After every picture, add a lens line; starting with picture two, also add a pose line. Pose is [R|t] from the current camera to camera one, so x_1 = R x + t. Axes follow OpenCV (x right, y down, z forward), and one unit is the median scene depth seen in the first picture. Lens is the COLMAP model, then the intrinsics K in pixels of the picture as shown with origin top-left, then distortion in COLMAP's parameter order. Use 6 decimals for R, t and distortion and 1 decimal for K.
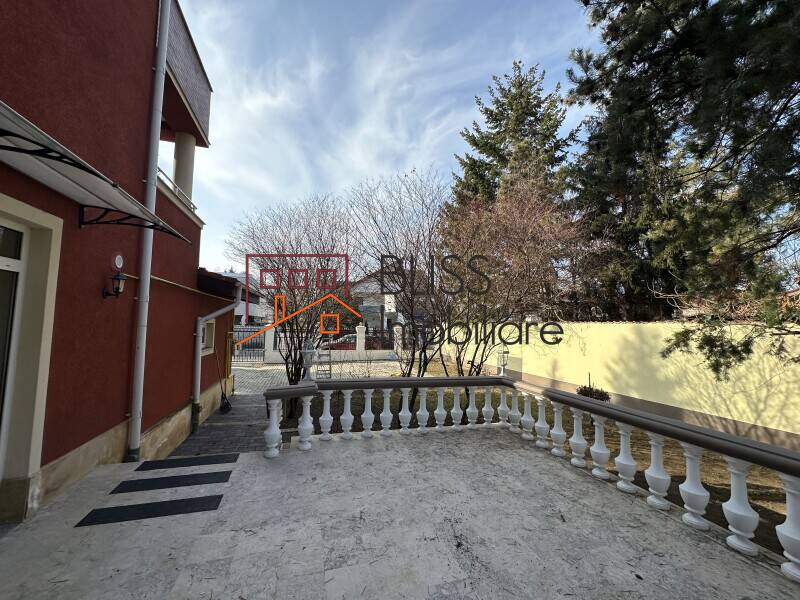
lens RADIAL K [[320.1, 0, 398.9], [0, 320.1, 302.3], [0, 0, 1]] dist [0.000605, -0.000758]
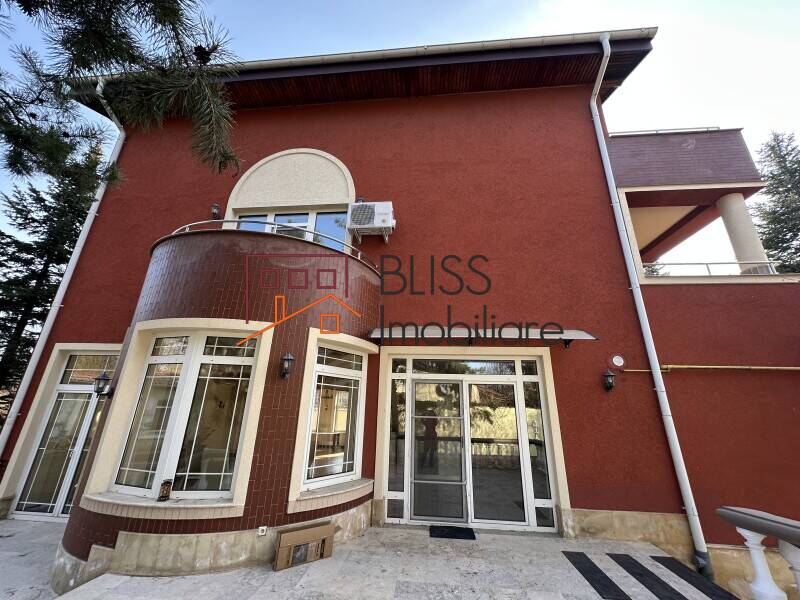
lens RADIAL K [[320.1, 0, 400.1], [0, 320.1, 299.1], [0, 0, 1]] dist [0.000605, -0.000758]
pose [[-0.361559, -0.331948, -0.871255, 0.734727], [0.030695, 0.929728, -0.366964, 0.098936], [0.931844, -0.159423, -0.325963, 0.747332]]
